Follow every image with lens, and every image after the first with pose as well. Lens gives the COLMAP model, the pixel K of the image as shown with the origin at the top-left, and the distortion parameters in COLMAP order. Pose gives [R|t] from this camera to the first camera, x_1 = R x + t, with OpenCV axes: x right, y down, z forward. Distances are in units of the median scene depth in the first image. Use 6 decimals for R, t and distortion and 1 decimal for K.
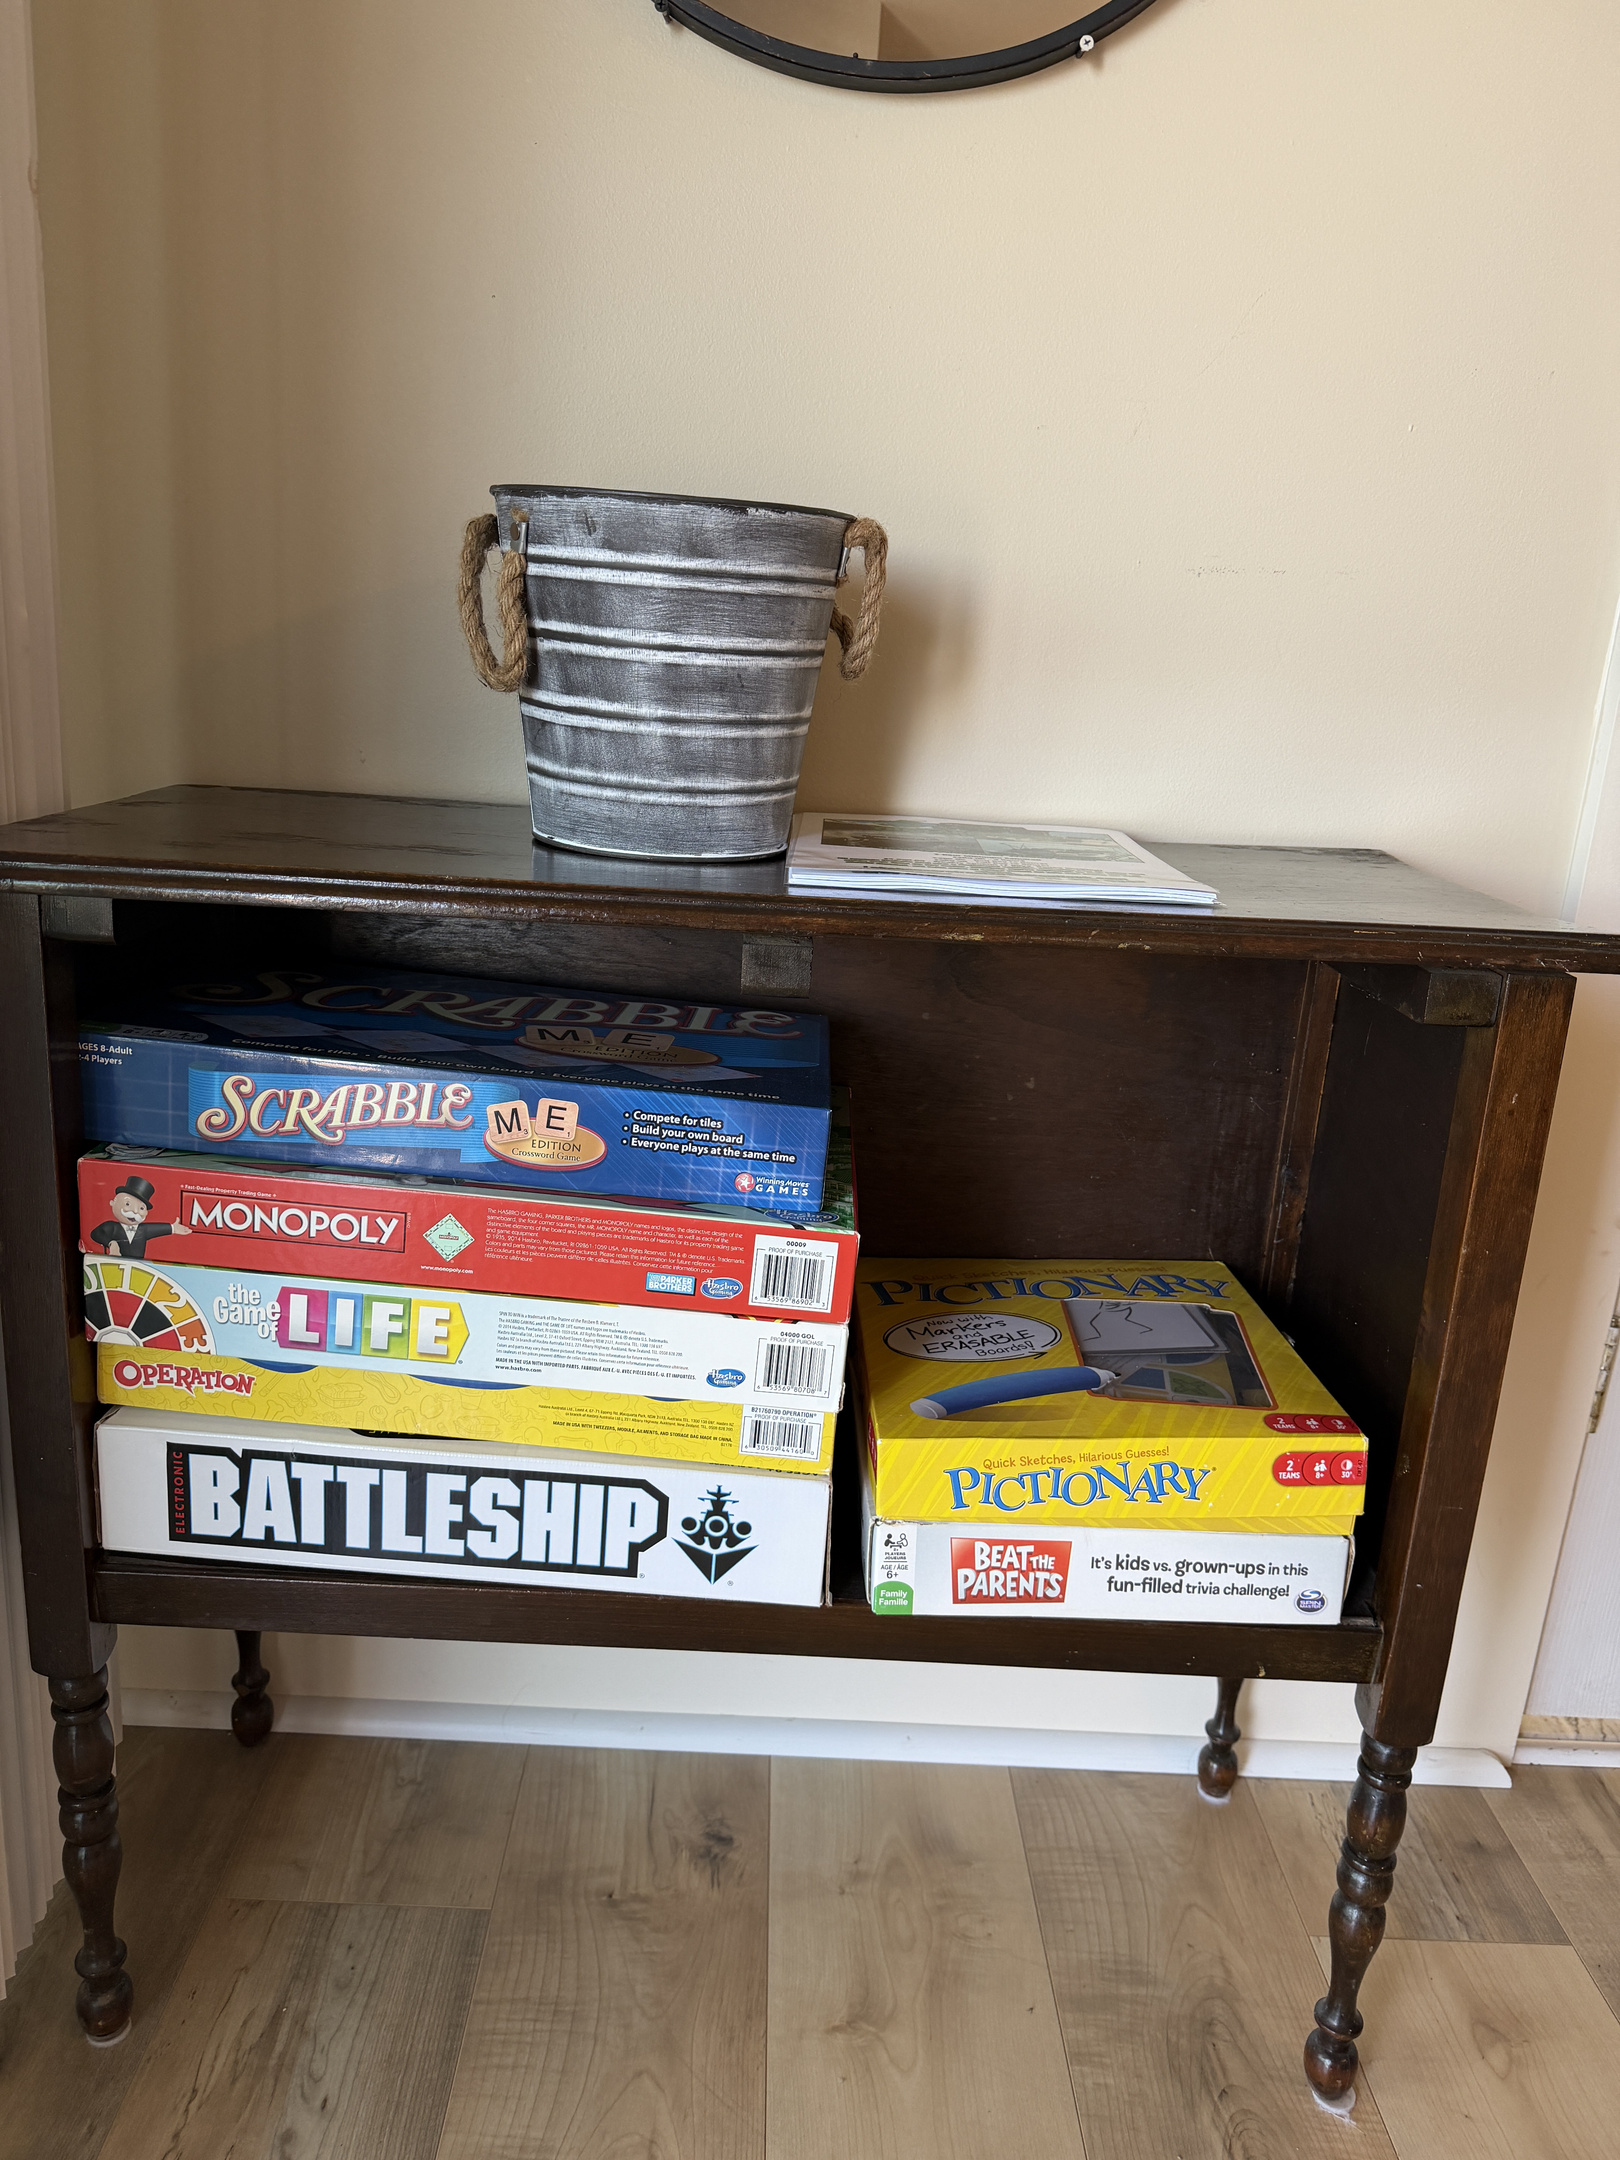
lens RADIAL K [[1522.2, 0, 810.0], [0, 1522.2, 1080.0], [0, 0, 1]] dist [0.217284, -0.406445]
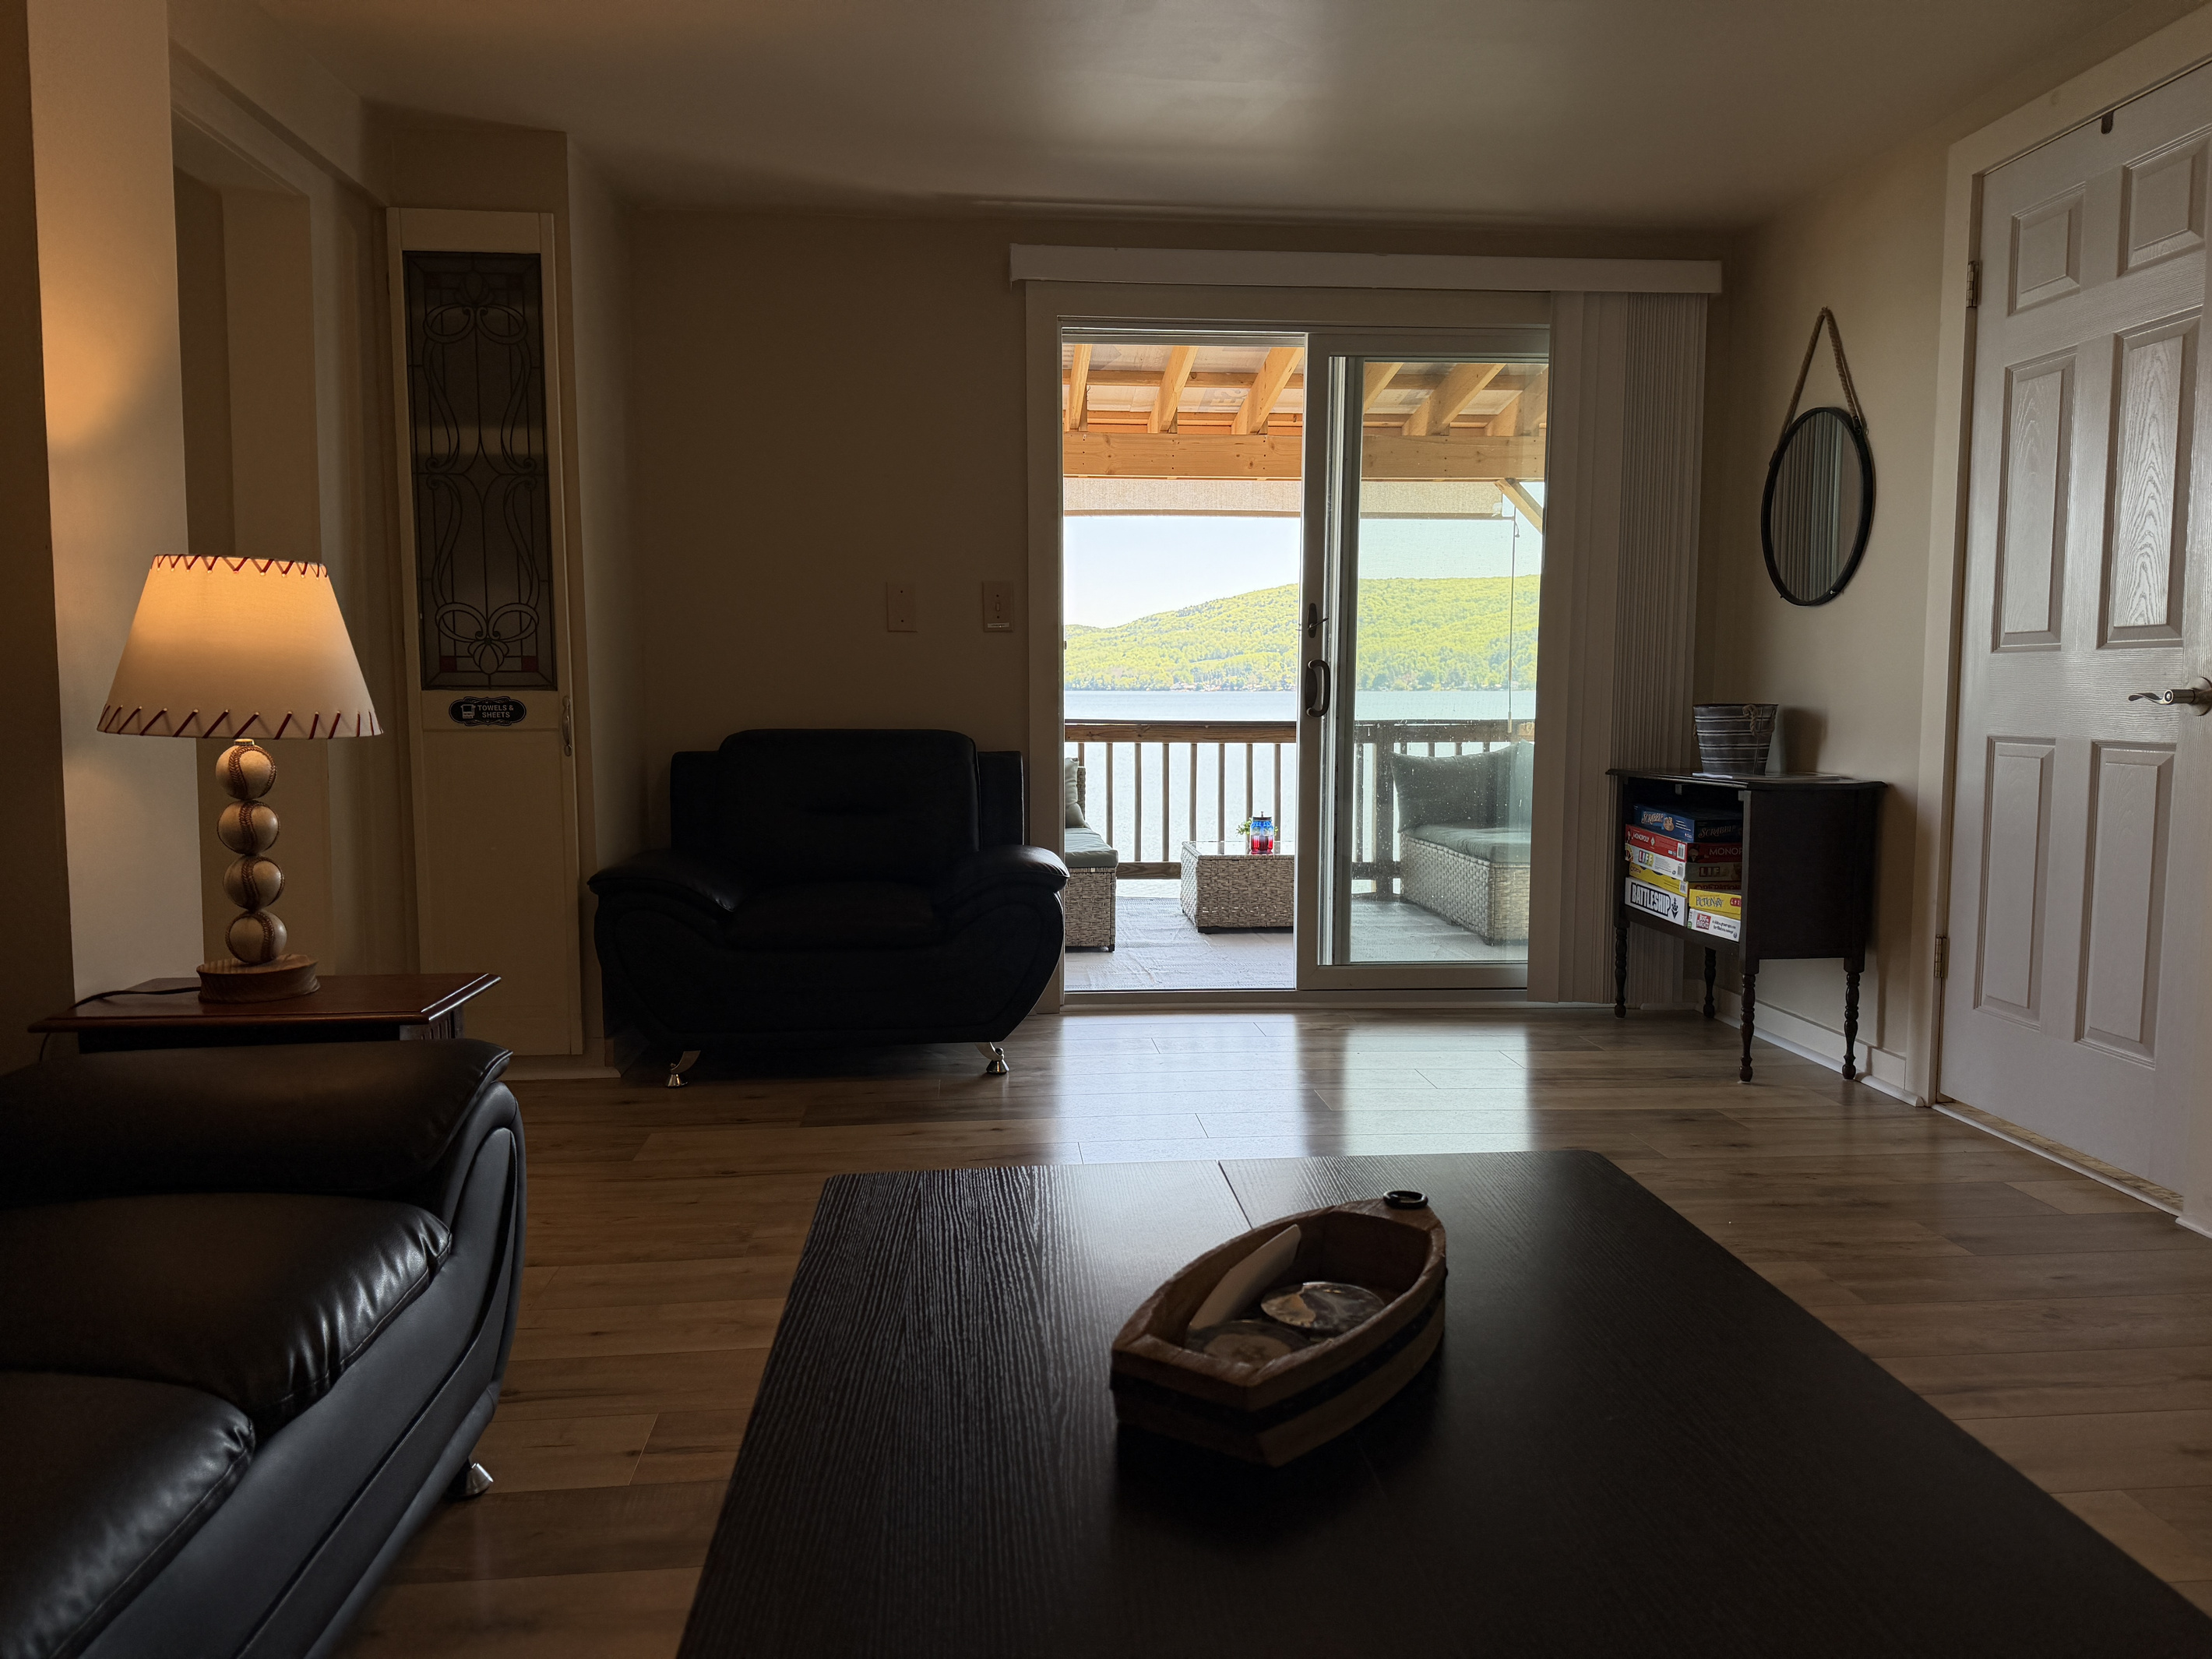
lens RADIAL K [[1558.9, 0, 1106.0], [0, 1558.9, 829.5], [0, 0, 1]] dist [0.217284, -0.406445]
pose [[0.095503, 0.035631, -0.994791, 4.810429], [-0.288354, 0.957501, 0.006613, 0.546233], [0.952749, 0.286221, 0.101718, -1.296182]]
